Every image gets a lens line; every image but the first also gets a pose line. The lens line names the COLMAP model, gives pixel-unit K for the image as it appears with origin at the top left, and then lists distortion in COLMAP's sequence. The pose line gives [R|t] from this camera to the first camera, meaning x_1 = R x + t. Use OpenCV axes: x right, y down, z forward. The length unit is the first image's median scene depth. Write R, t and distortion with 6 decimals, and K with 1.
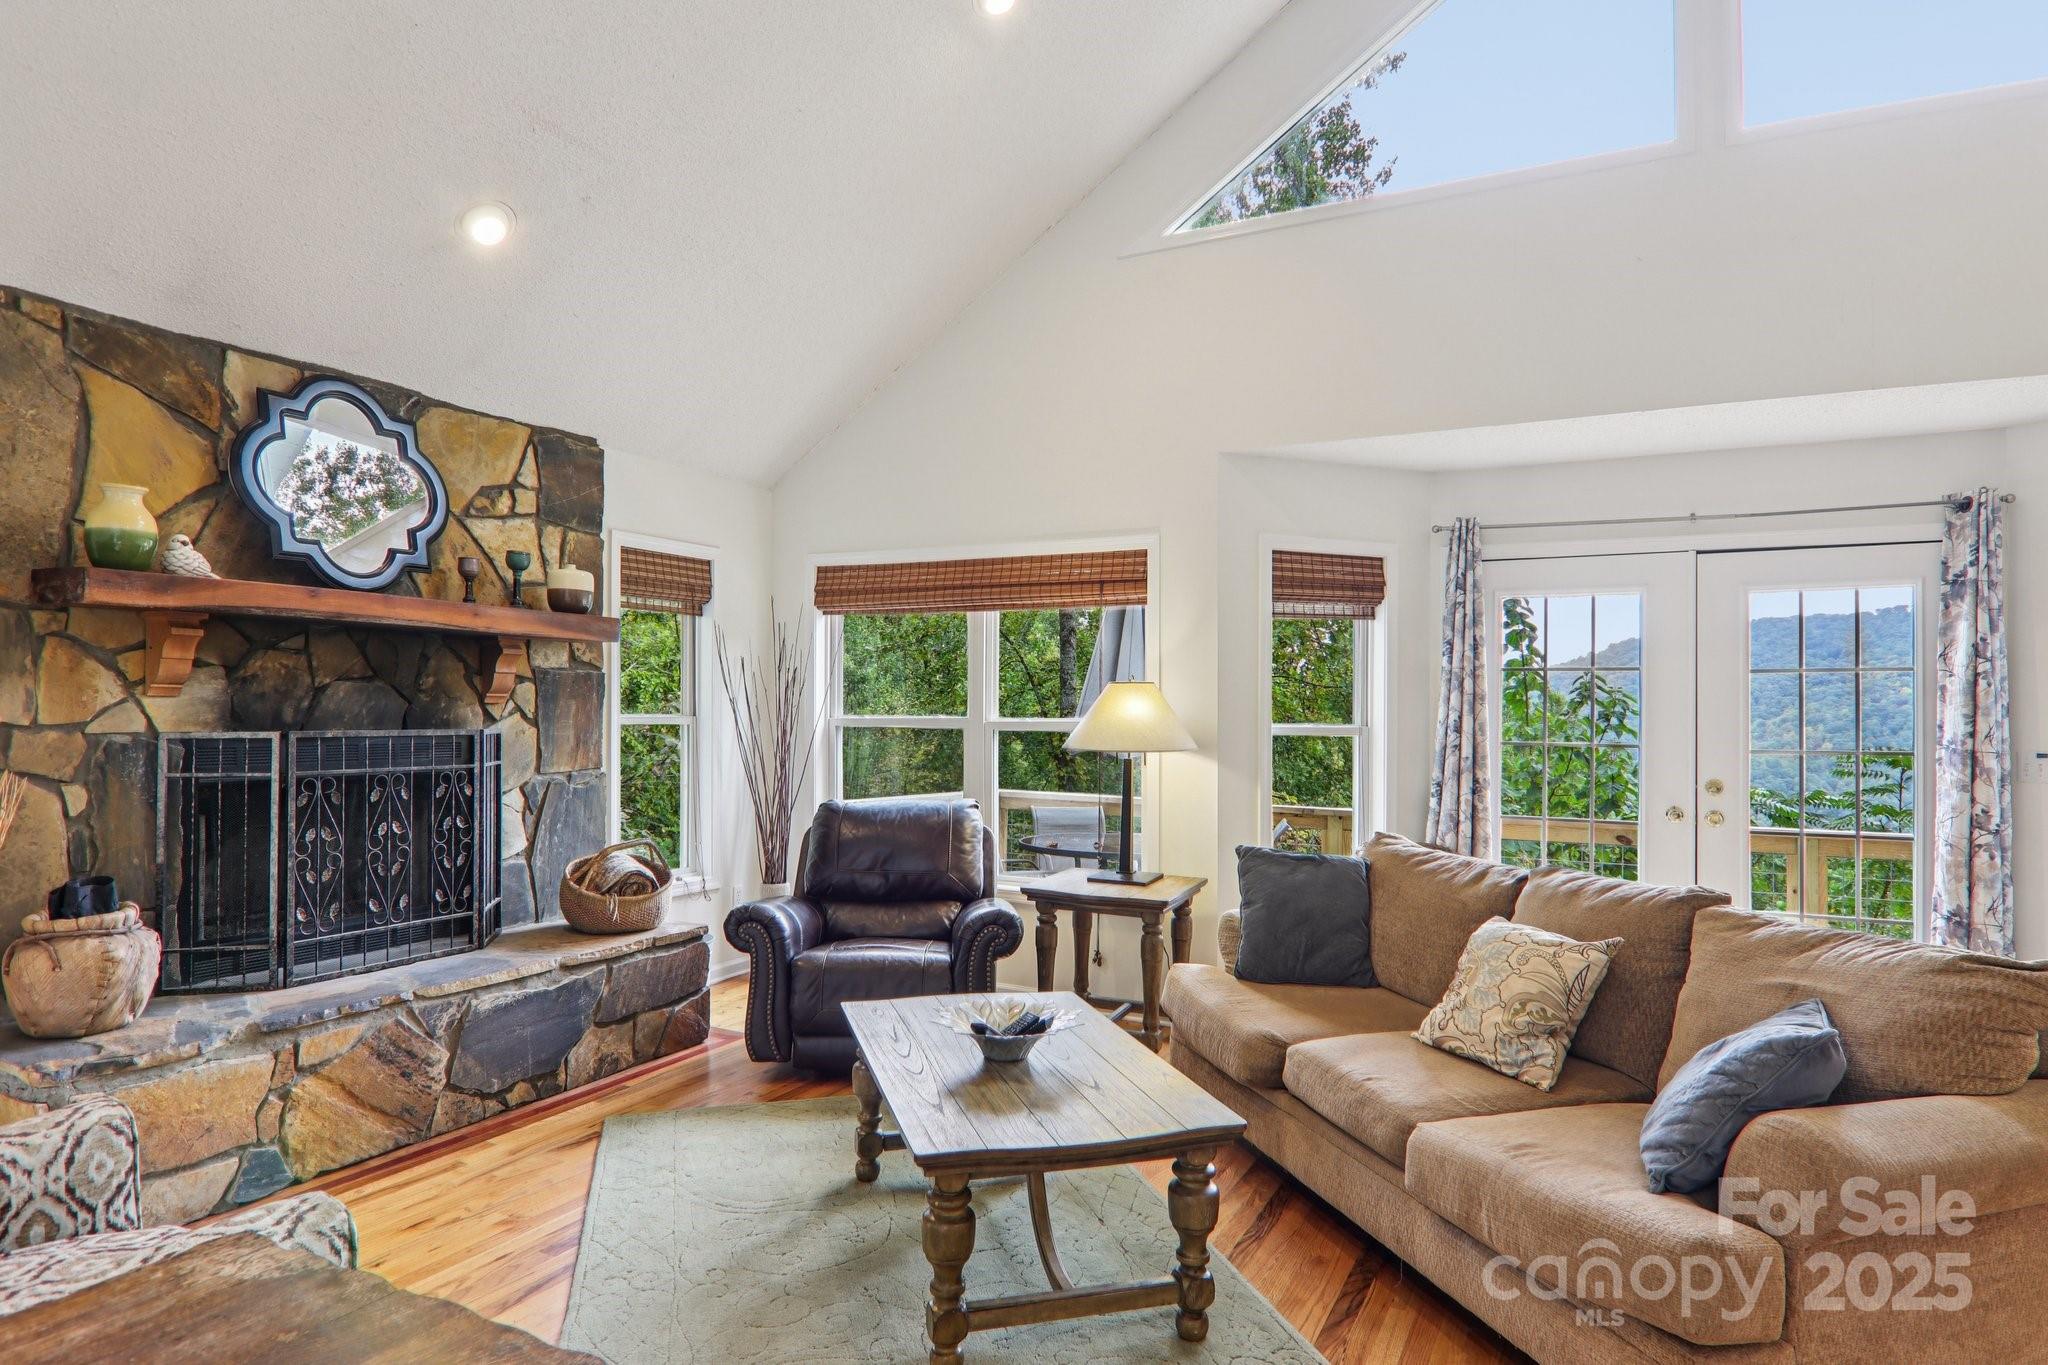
lens RADIAL K [[1143.6, 0, 1026.6], [0, 1143.6, 715.6], [0, 0, 1]] dist [0.003388, -0.018172]
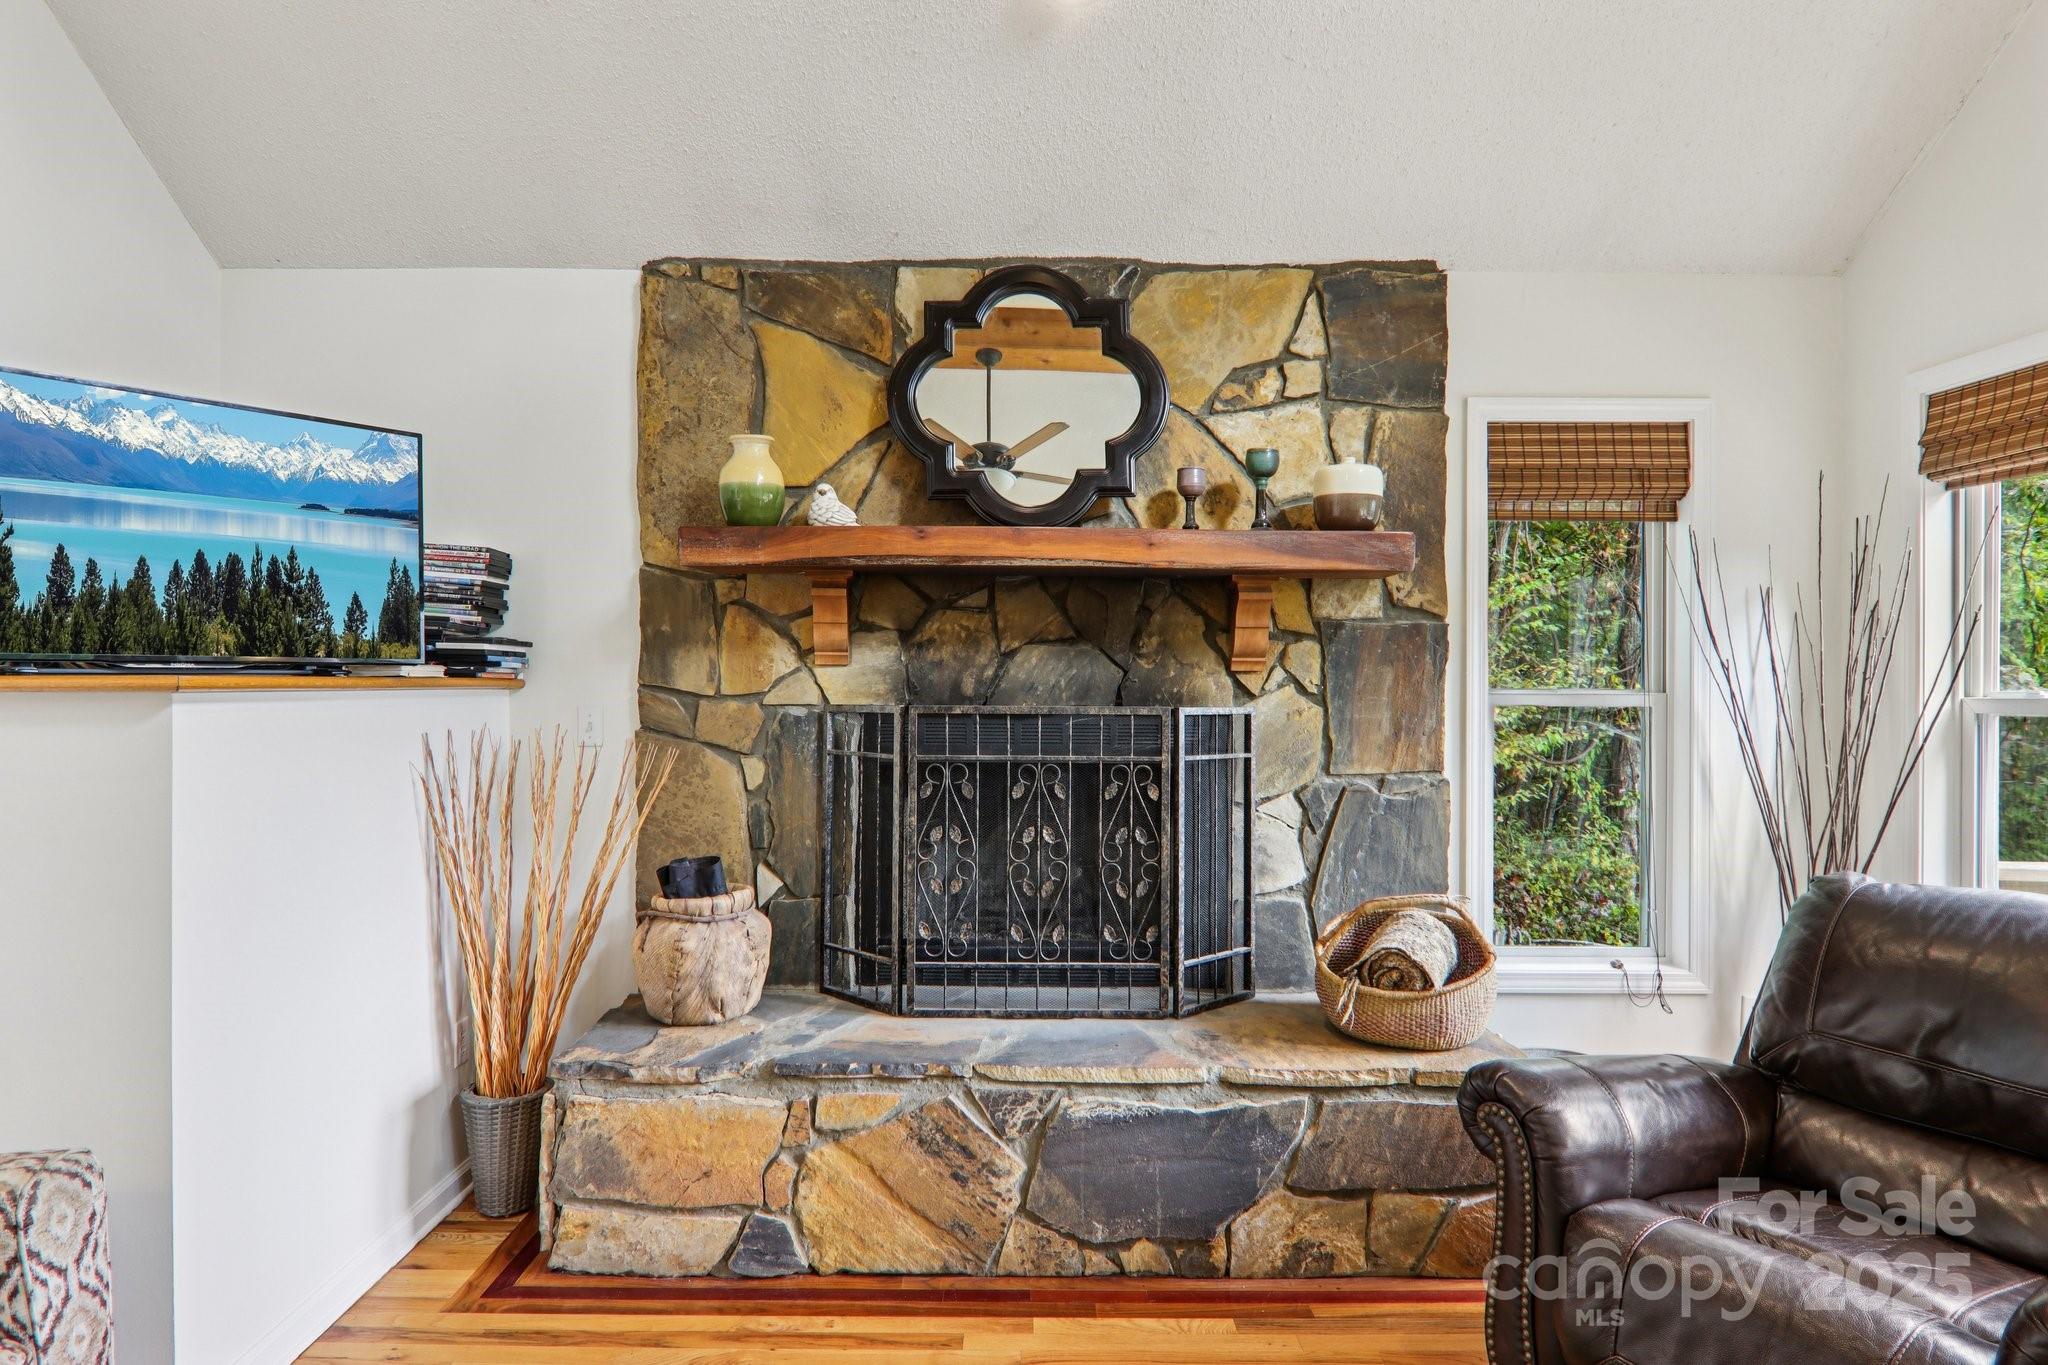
lens RADIAL K [[1135.0, 0, 1022.0], [0, 1135.0, 696.7], [0, 0, 1]] dist [0.003633, -0.018889]
pose [[0.467594, 0.004335, -0.883933, 0.108110], [-0.005941, 0.999981, 0.001761, 0.005479], [0.883924, 0.004427, 0.467610, 0.656621]]
